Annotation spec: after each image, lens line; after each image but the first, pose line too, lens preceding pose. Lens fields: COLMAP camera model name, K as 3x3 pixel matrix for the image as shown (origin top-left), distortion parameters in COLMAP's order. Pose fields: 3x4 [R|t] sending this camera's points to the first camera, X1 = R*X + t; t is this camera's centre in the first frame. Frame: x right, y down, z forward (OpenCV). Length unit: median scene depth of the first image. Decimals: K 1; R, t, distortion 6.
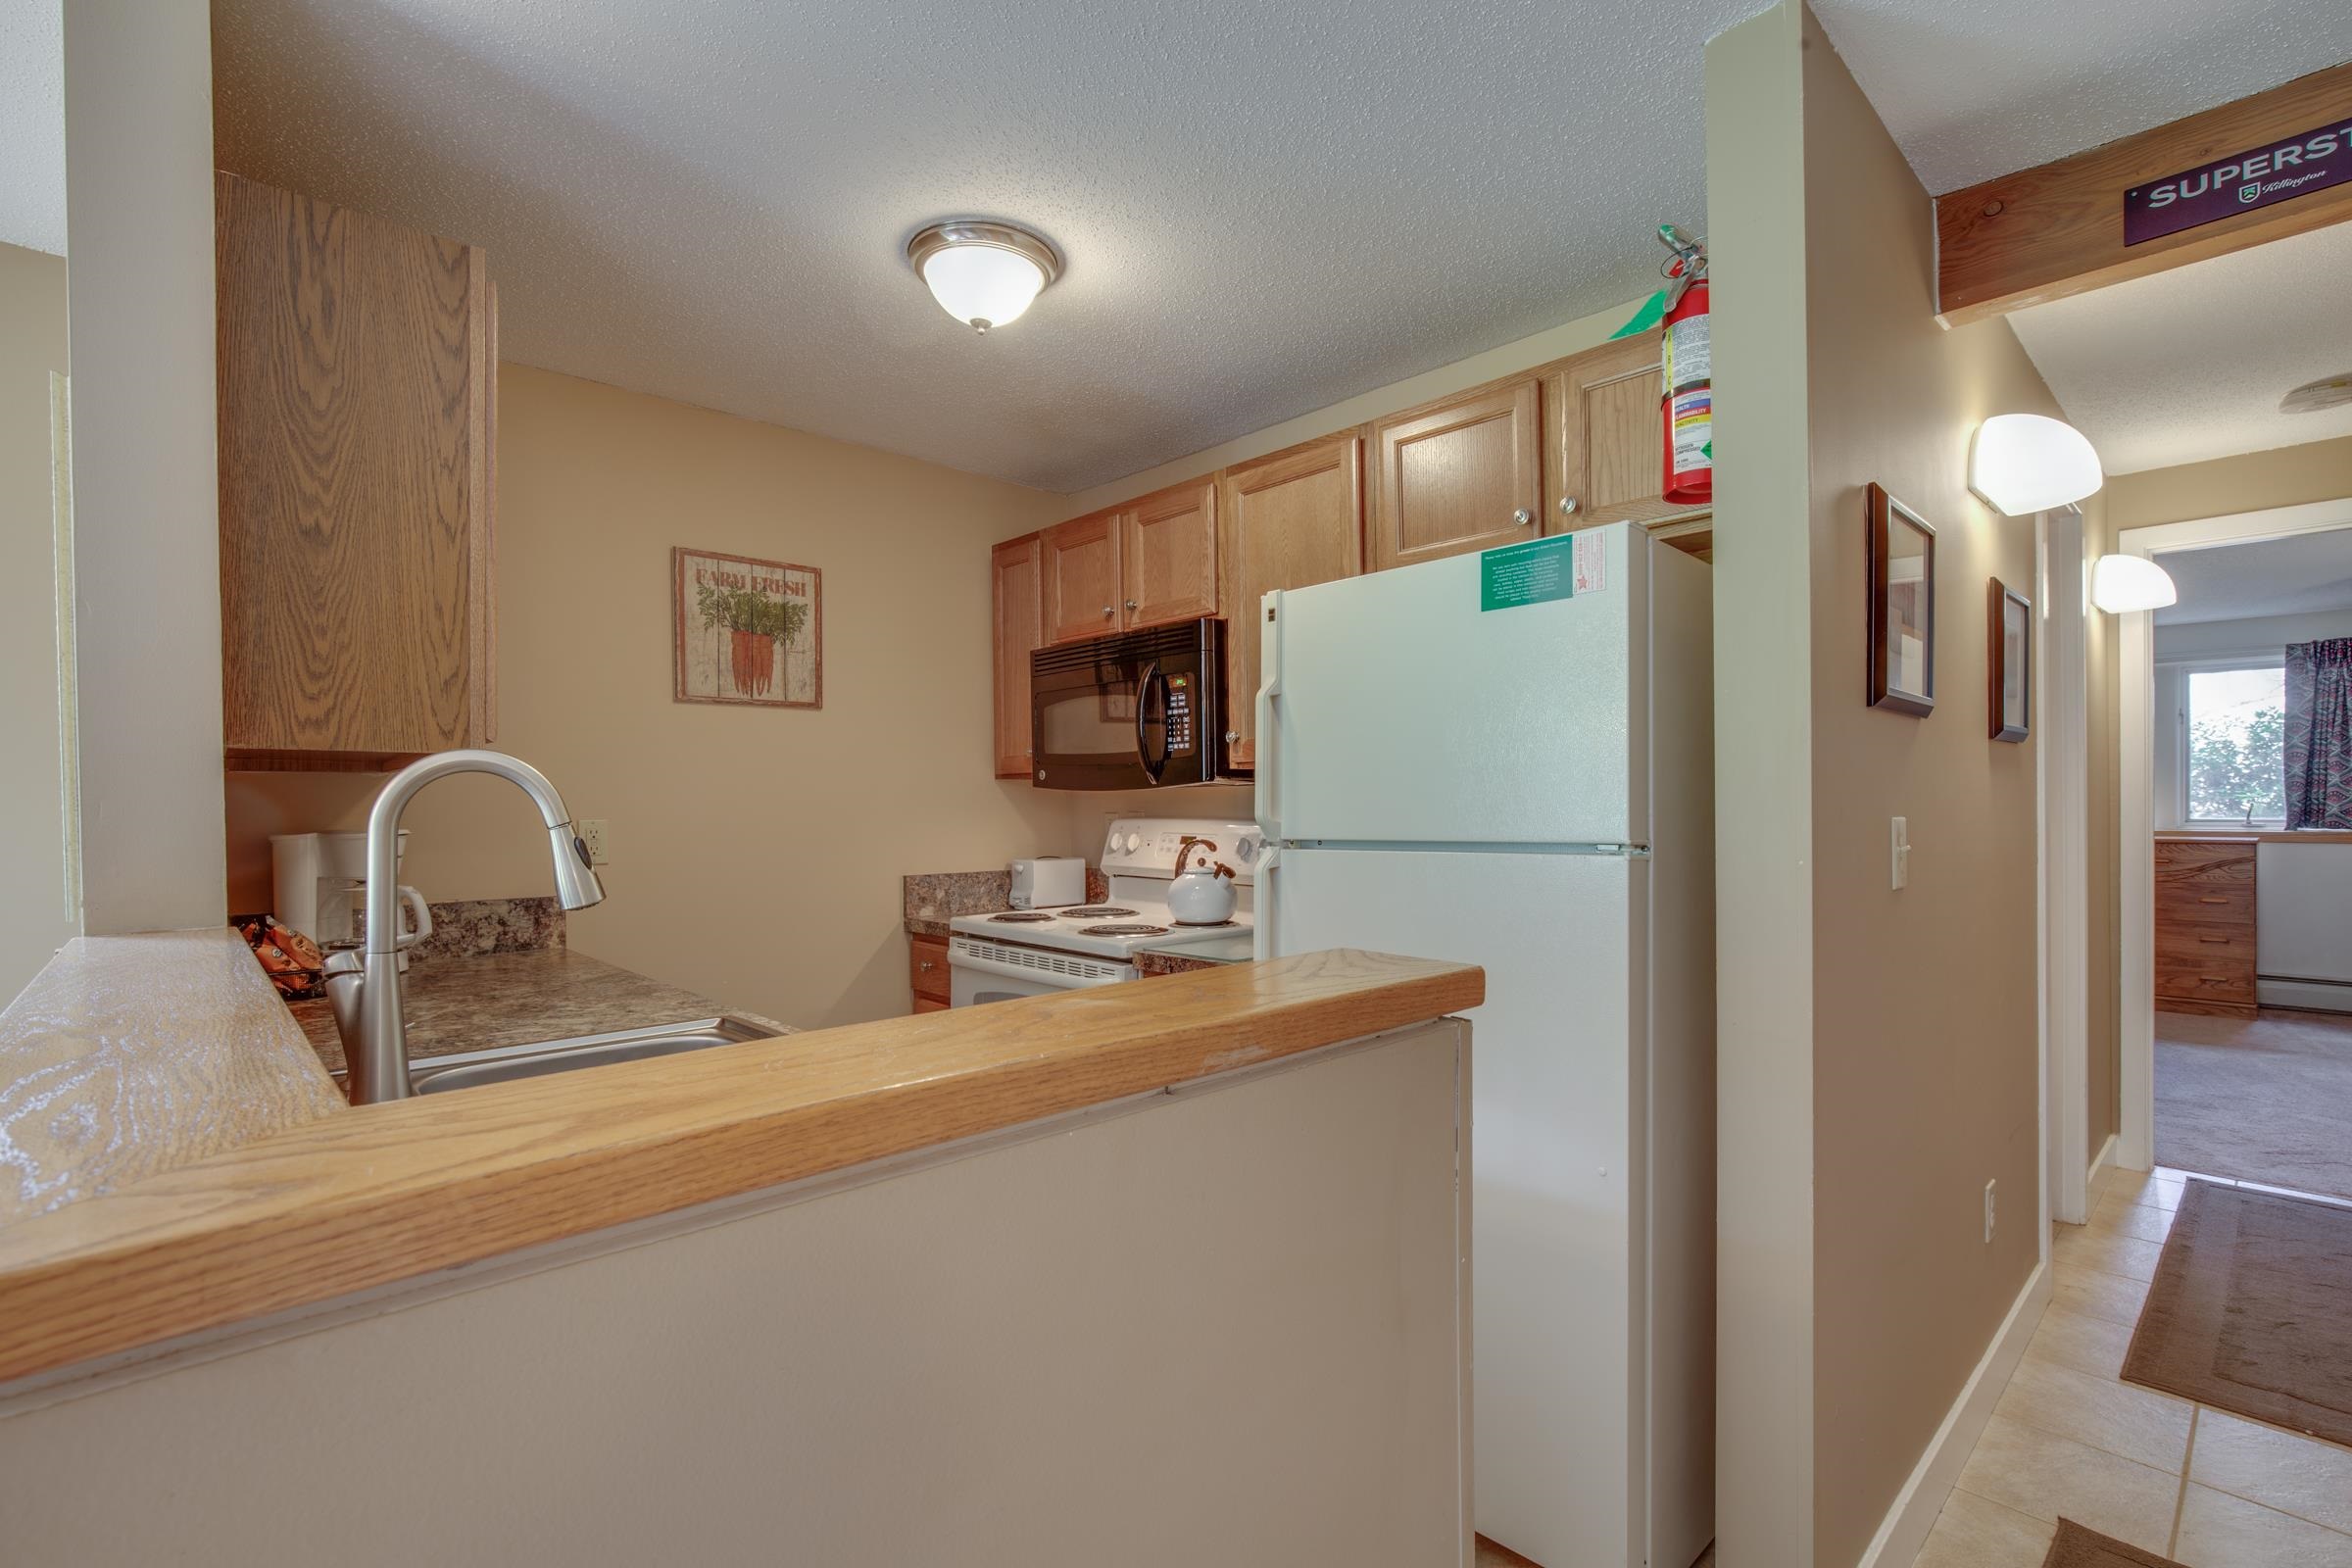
lens RADIAL K [[1064.3, 0, 1157.0], [0, 1064.3, 799.8], [0, 0, 1]] dist [-0.002040, 0.000204]
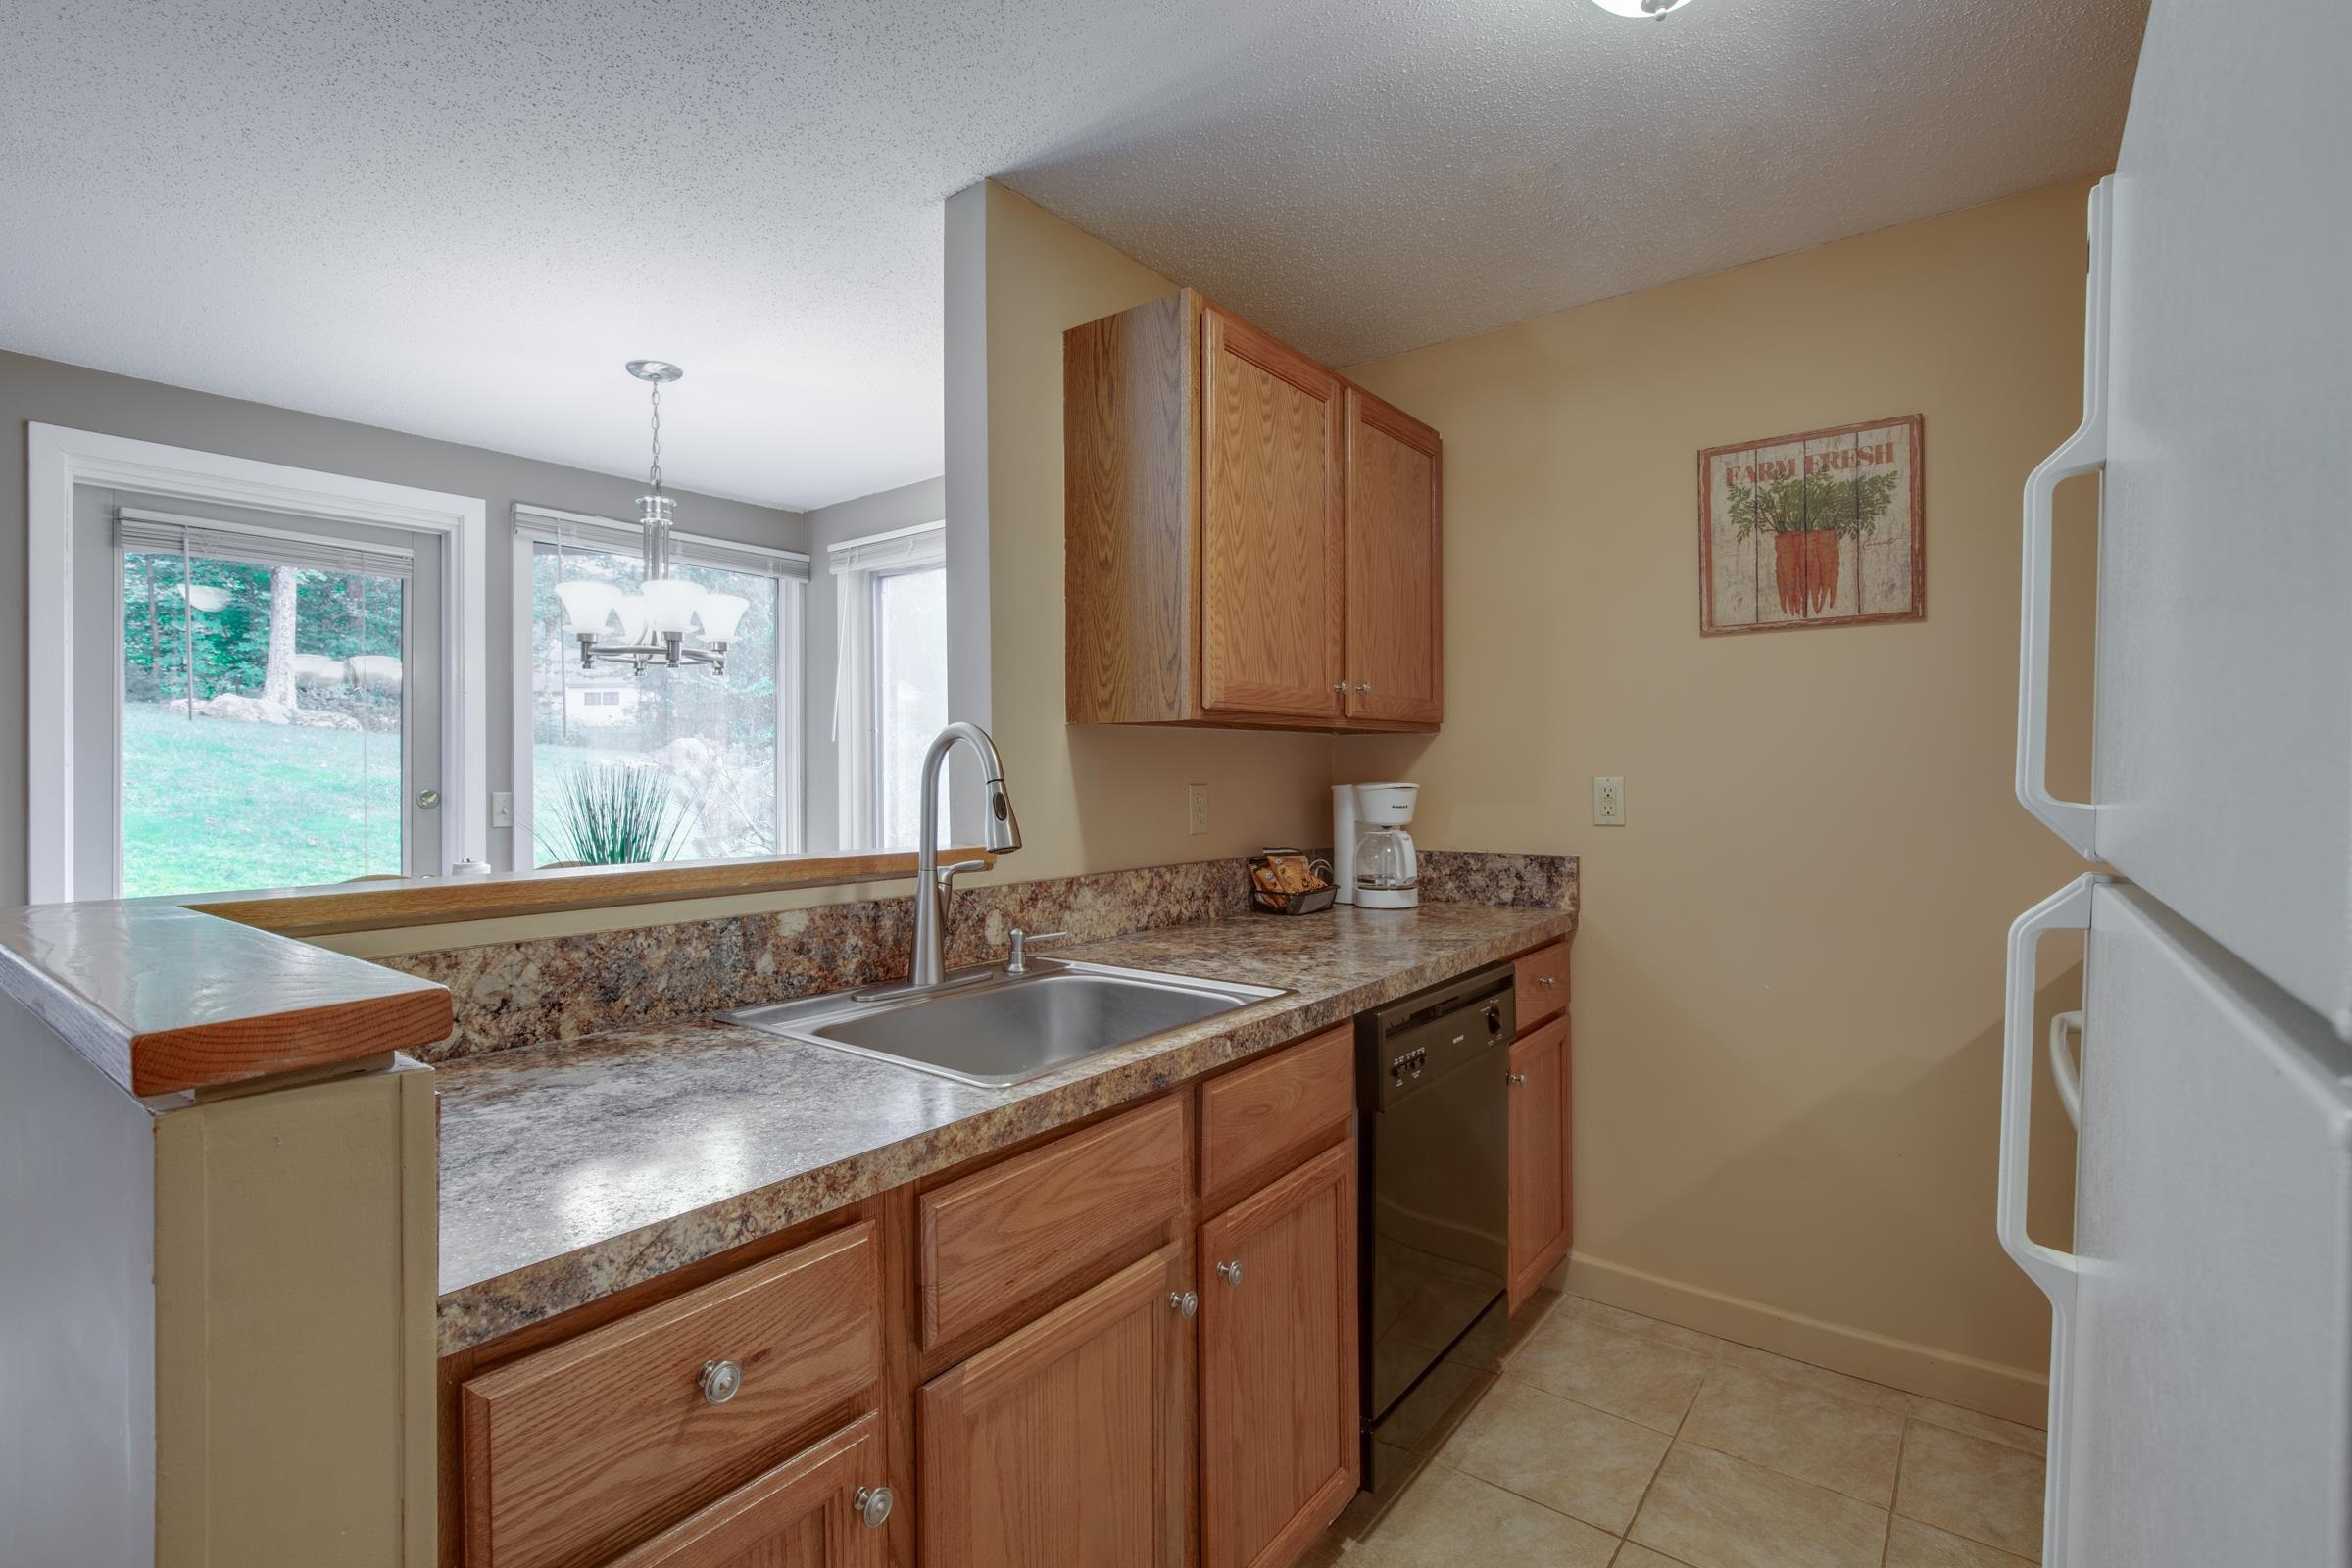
lens RADIAL K [[1088.3, 0, 1167.0], [0, 1088.3, 765.6], [0, 0, 1]] dist [-0.018885, 0.007080]
pose [[0.171631, 0.005001, -0.985149, 0.308225], [0.009374, 0.999934, 0.006709, -0.000667], [0.985117, -0.010386, 0.171573, 0.437567]]
